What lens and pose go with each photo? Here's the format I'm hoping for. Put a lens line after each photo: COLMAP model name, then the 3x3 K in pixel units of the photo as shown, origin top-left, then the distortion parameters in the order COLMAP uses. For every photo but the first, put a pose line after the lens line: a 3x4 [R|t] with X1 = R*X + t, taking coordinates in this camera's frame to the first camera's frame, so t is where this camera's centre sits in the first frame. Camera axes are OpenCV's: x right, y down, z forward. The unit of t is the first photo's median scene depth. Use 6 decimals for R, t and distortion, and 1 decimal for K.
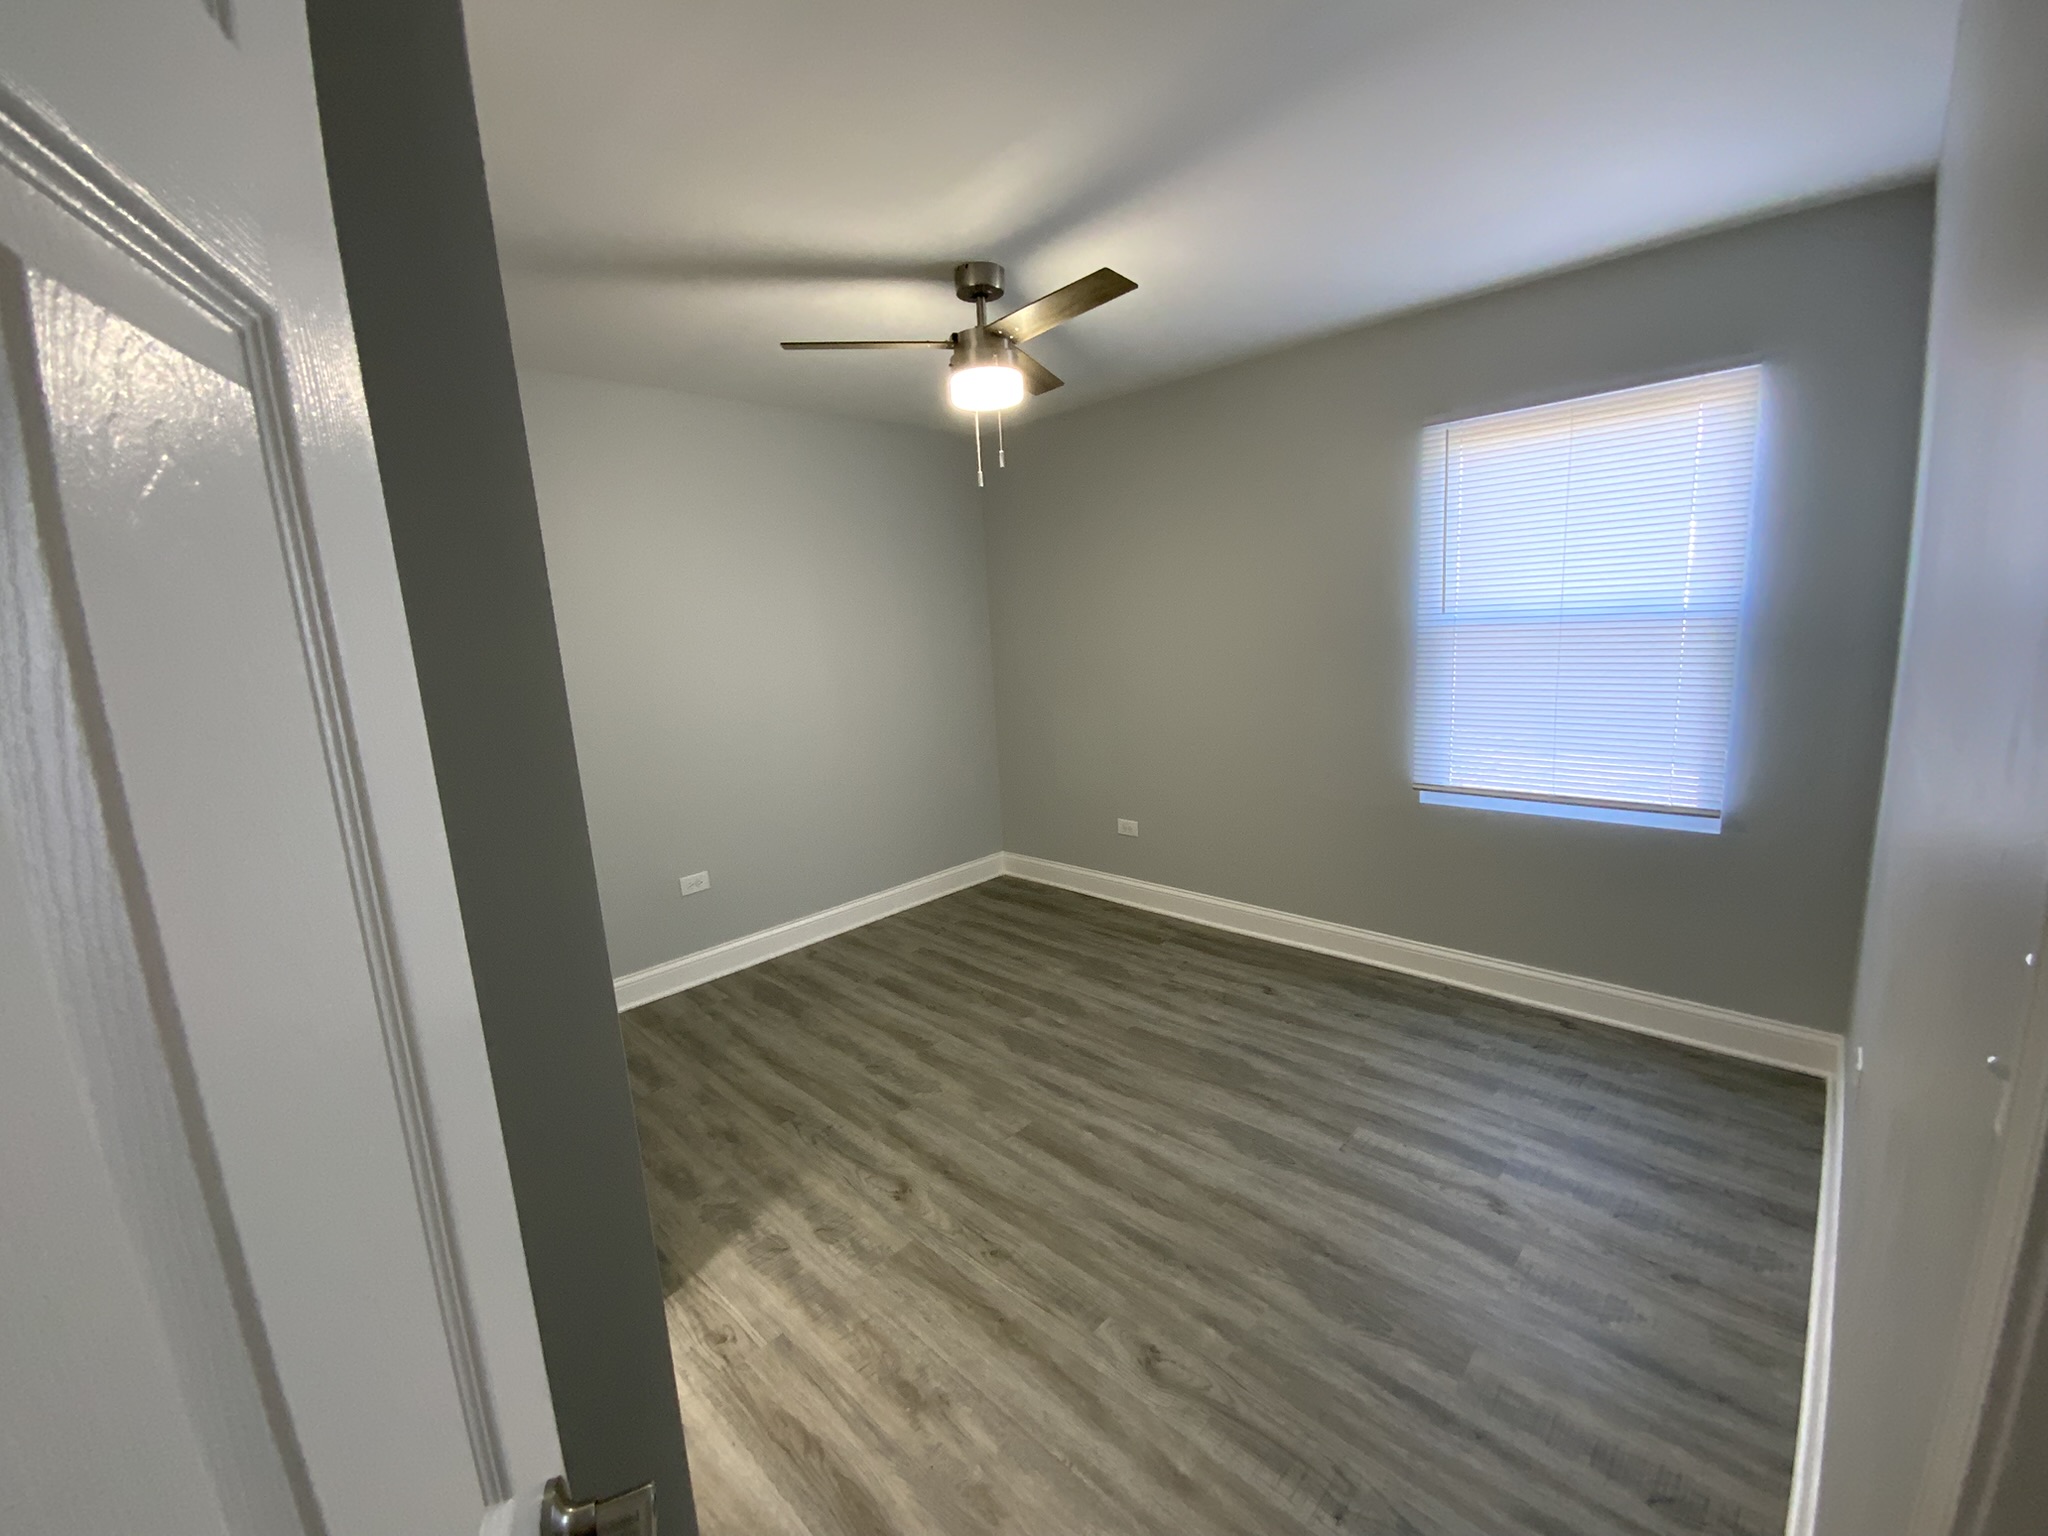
lens RADIAL K [[842.1, 0, 1034.5], [0, 842.1, 772.0], [0, 0, 1]] dist [0.024731, -0.019031]
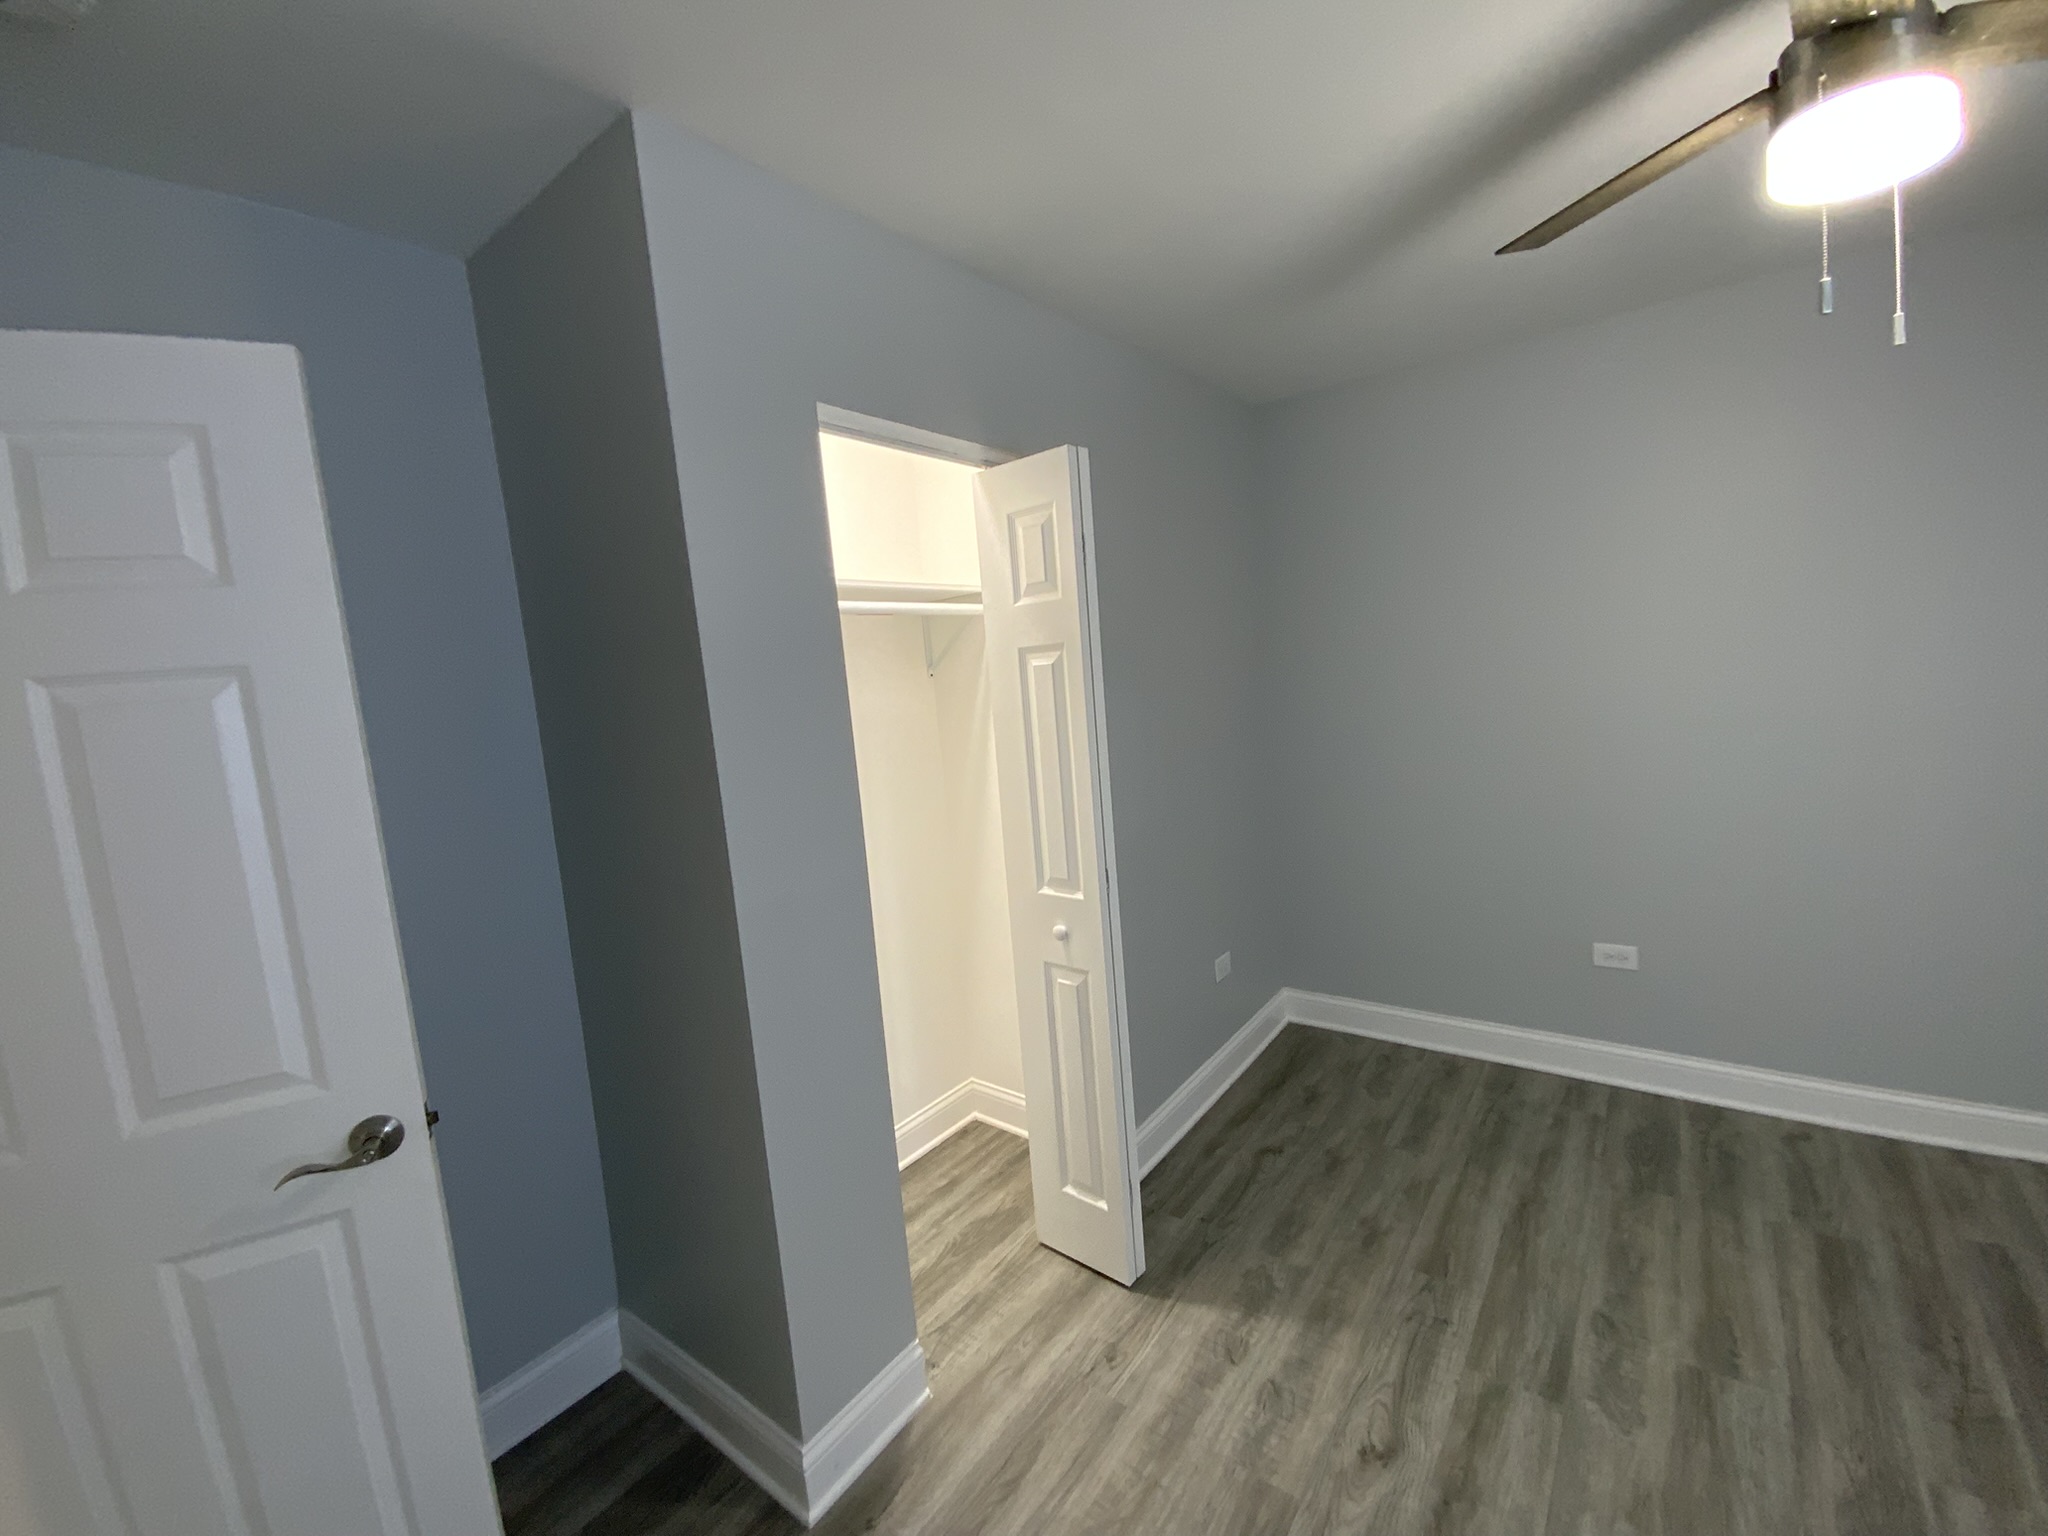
lens RADIAL K [[832.9, 0, 1024.0], [0, 832.9, 768.0], [0, 0, 1]] dist [0.023049, -0.017566]
pose [[0.110674, 0.160813, -0.980760, 0.335708], [-0.106480, 0.983061, 0.149174, -0.121699], [0.988136, 0.087921, 0.125923, 0.457651]]
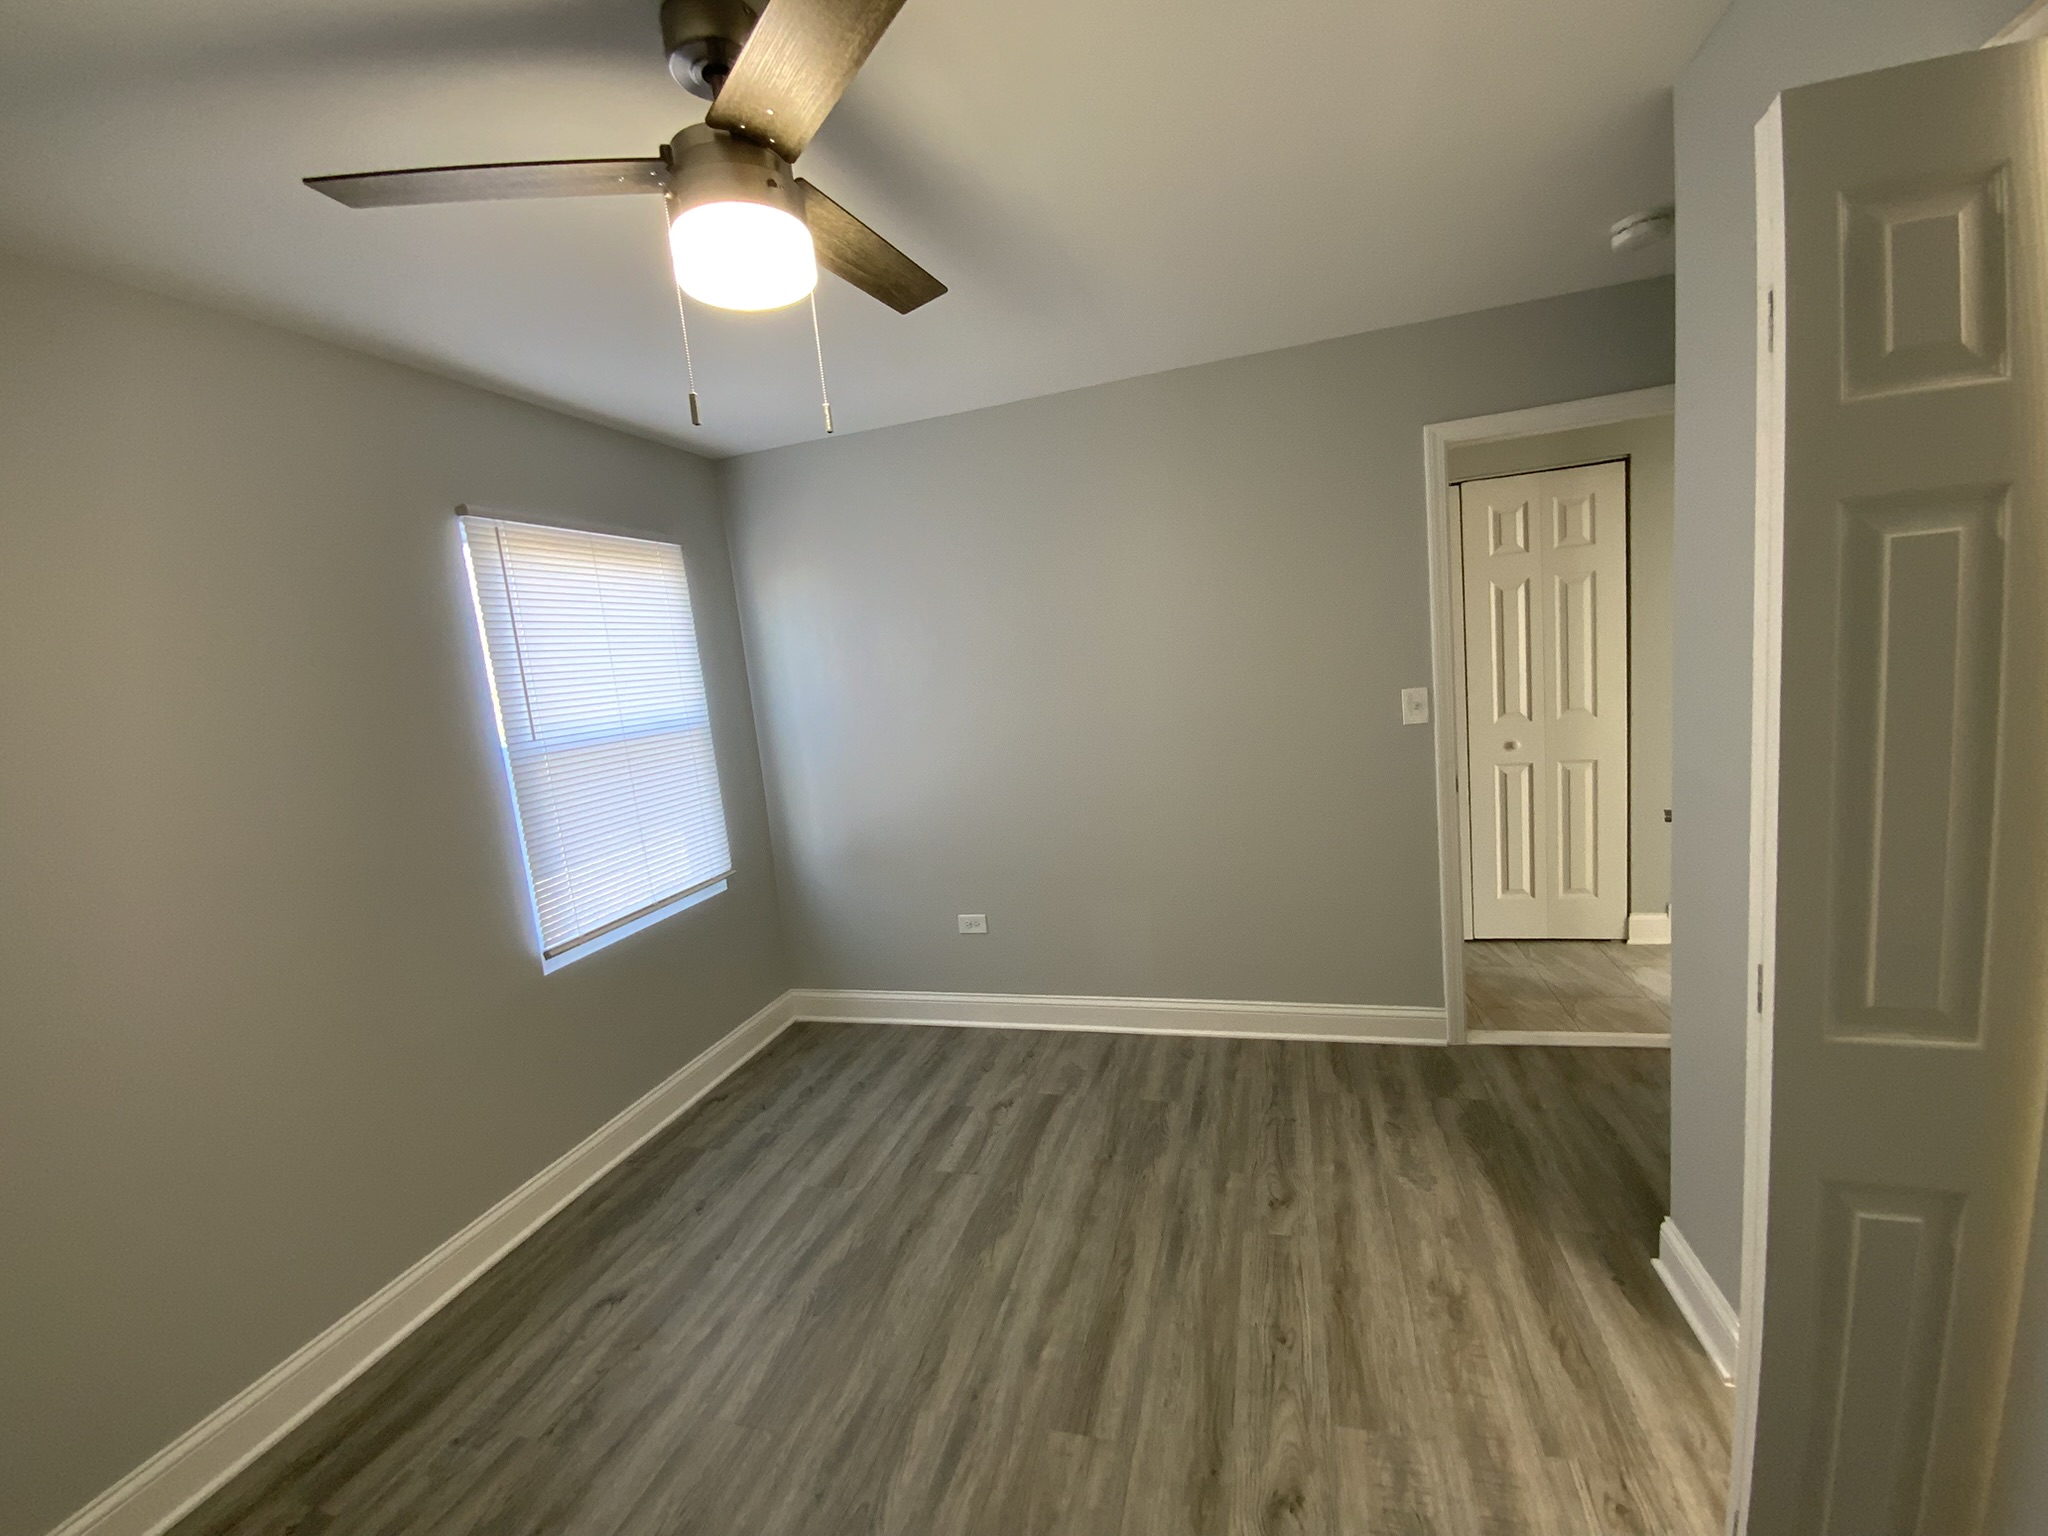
lens RADIAL K [[830.7, 0, 1028.7], [0, 830.7, 771.3], [0, 0, 1]] dist [0.001361, 0.000119]
pose [[-0.447331, -0.024673, 0.894028, -0.515361], [0.284336, 0.943834, 0.168316, -0.172285], [-0.847967, 0.329498, -0.415191, 1.016790]]
